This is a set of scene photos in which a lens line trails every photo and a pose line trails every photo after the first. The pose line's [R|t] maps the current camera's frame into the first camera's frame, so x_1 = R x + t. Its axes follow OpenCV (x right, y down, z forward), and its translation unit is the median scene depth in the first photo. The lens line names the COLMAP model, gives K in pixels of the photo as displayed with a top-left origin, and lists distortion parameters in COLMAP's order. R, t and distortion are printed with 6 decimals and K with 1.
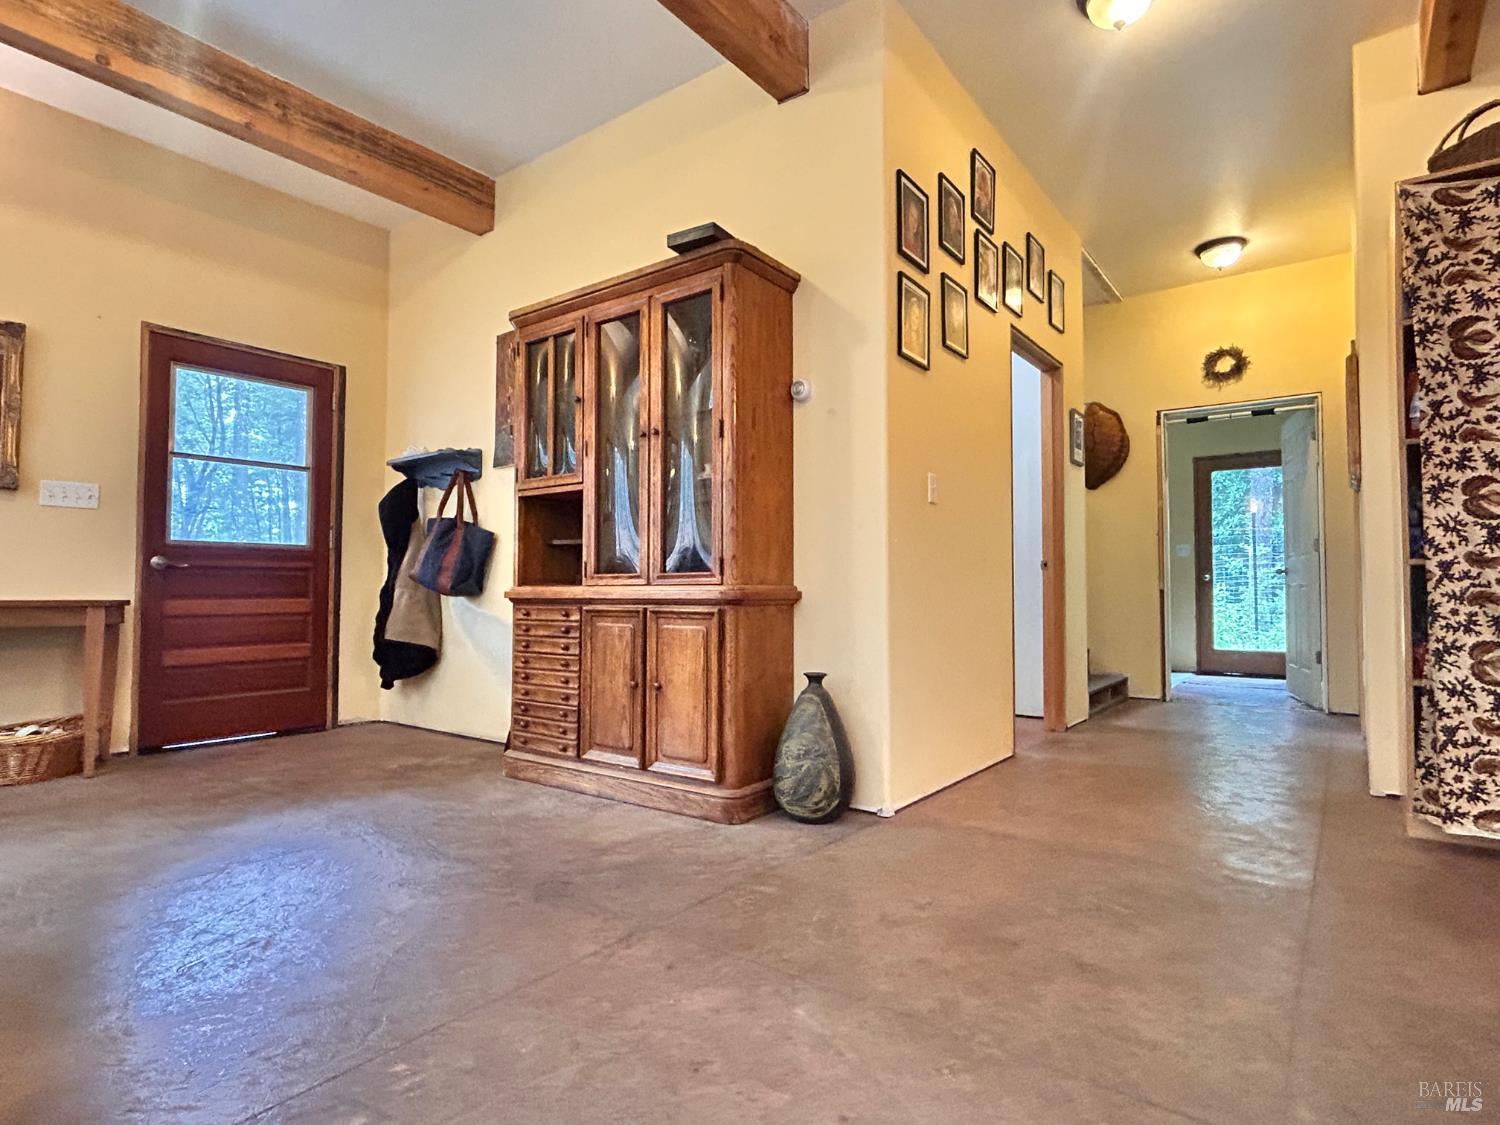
lens RADIAL K [[790.2, 0, 752.8], [0, 790.2, 559.4], [0, 0, 1]] dist [-0.008703, 0.005862]
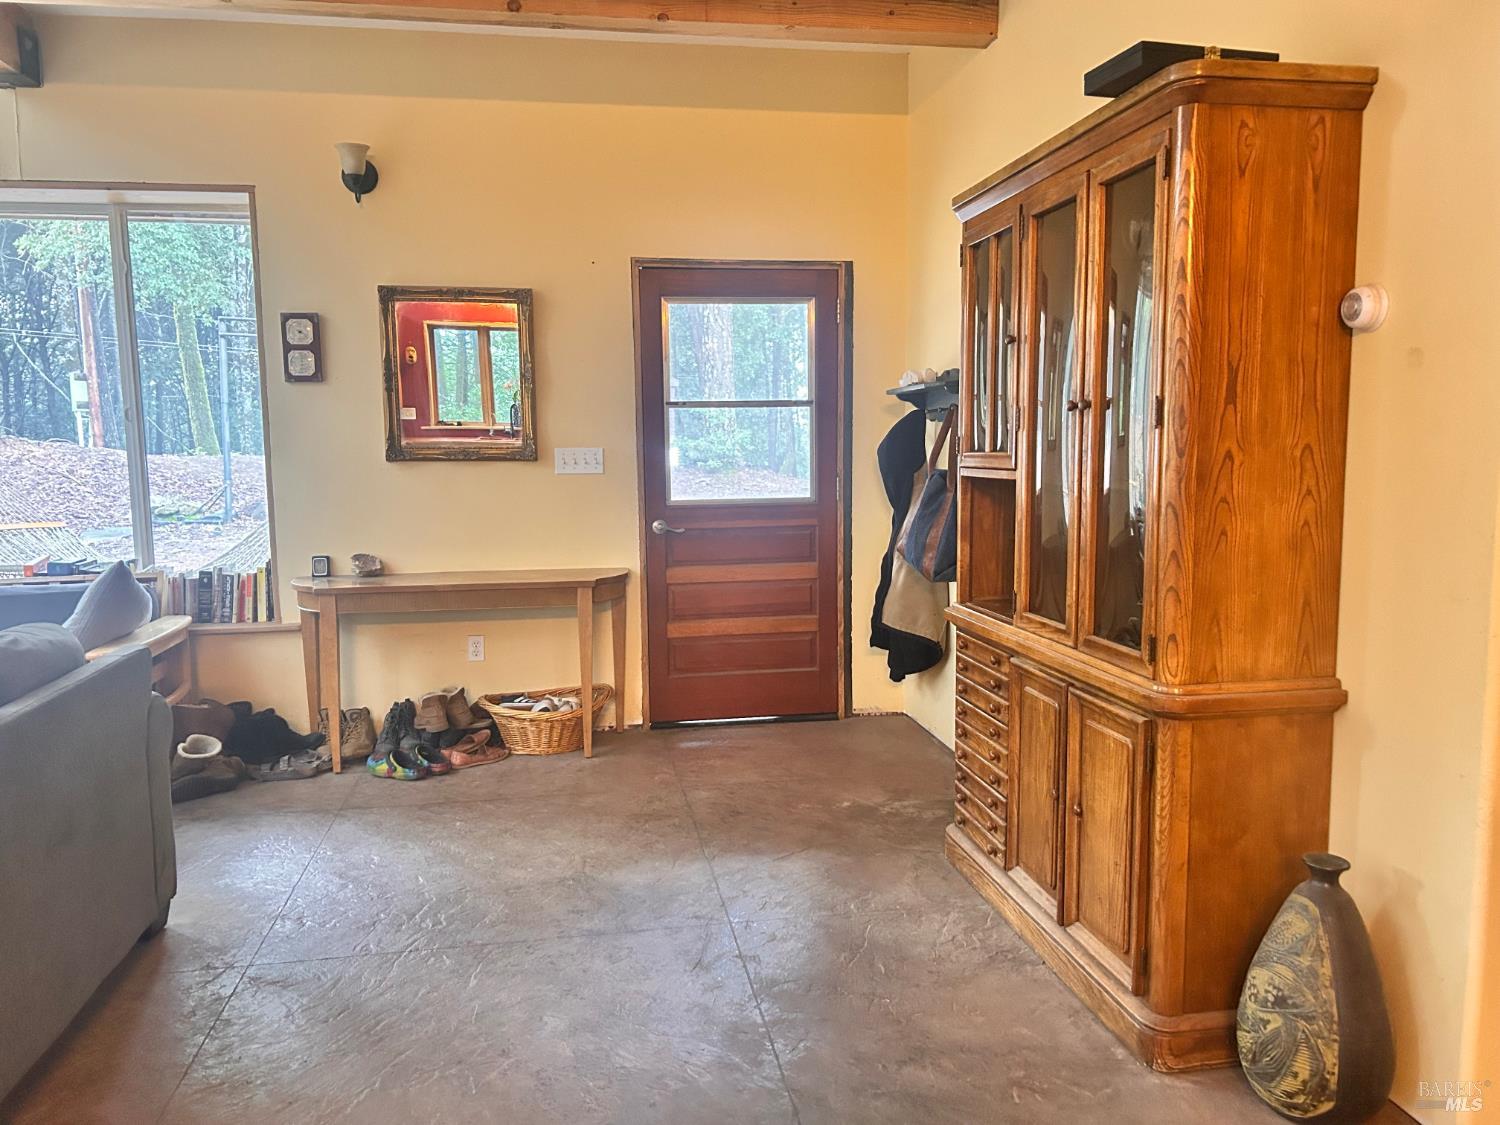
lens RADIAL K [[1111.2, 0, 752.9], [0, 1111.2, 568.7], [0, 0, 1]] dist [0.047752, -0.056328]
pose [[0.729072, 0.067072, -0.681142, 0.250206], [0.035713, 0.990103, 0.135721, -0.142876], [0.683504, -0.123276, 0.719461, 0.163869]]
